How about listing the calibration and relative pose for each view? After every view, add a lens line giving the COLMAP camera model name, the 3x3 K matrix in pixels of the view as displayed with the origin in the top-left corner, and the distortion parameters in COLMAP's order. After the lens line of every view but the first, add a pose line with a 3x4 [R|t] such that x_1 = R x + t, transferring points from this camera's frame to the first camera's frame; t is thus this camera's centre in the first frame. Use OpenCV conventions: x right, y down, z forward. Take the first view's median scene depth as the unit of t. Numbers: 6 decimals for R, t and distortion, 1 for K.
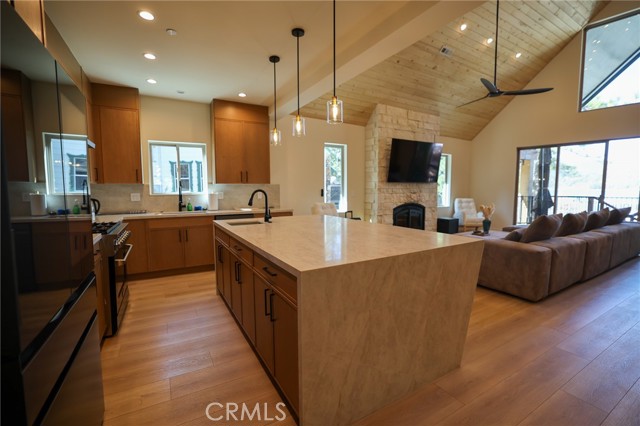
lens RADIAL K [[277.9, 0, 320.0], [0, 277.9, 213.0], [0, 0, 1]] dist [-0.052299, 0.019416]
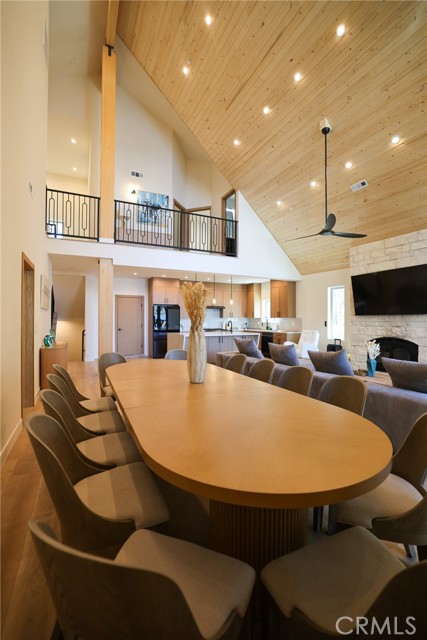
lens RADIAL K [[277.9, 0, 212.4], [0, 277.9, 318.8], [0, 0, 1]] dist [-0.052299, 0.019416]
pose [[-0.069382, 0.003921, -0.997582, 1.345187], [-0.086329, 0.996217, 0.009920, -0.059103], [0.993848, 0.086808, -0.068781, 0.507563]]
